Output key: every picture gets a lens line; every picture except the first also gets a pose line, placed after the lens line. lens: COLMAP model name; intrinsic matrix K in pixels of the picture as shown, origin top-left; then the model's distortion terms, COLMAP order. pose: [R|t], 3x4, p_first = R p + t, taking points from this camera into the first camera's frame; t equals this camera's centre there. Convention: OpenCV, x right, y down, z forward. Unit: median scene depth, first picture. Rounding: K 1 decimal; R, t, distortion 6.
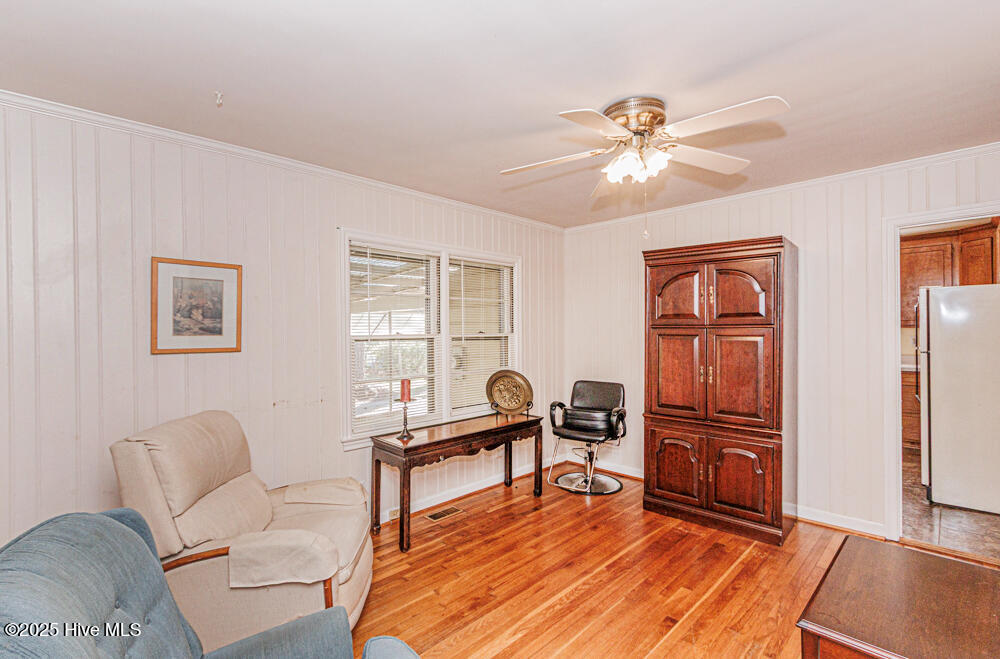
lens RADIAL K [[465.2, 0, 490.2], [0, 465.2, 326.6], [0, 0, 1]] dist [0.004705, -0.003419]
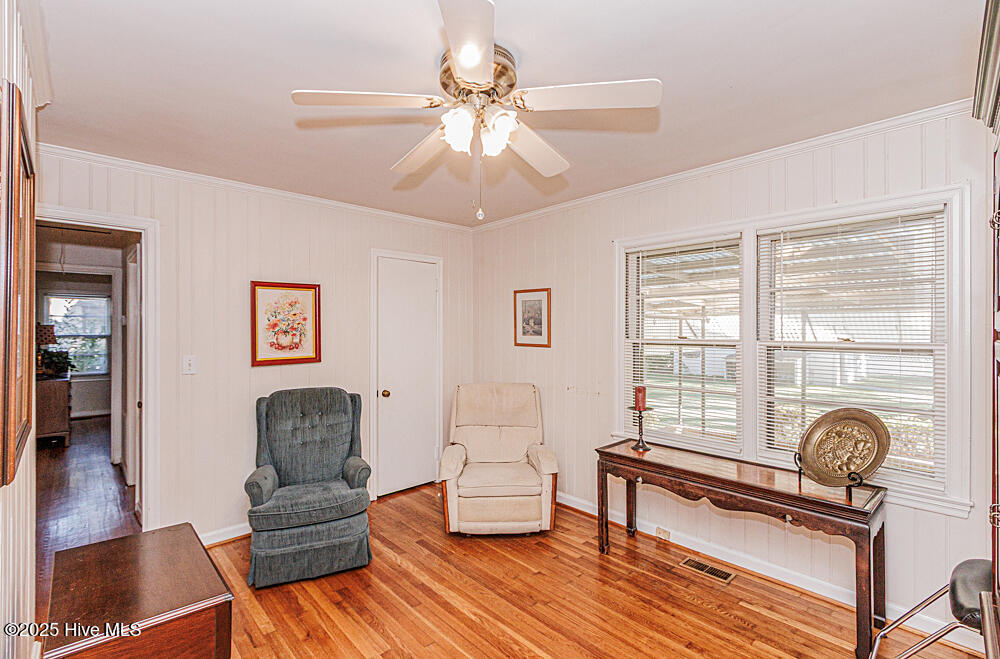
lens RADIAL K [[465.2, 0, 490.5], [0, 465.2, 330.6], [0, 0, 1]] dist [0.004705, -0.003419]
pose [[-0.057630, 0.001192, -0.998337, 0.798879], [0.002050, 0.999997, 0.001075, -0.000293], [0.998336, -0.001985, -0.057633, 0.778370]]
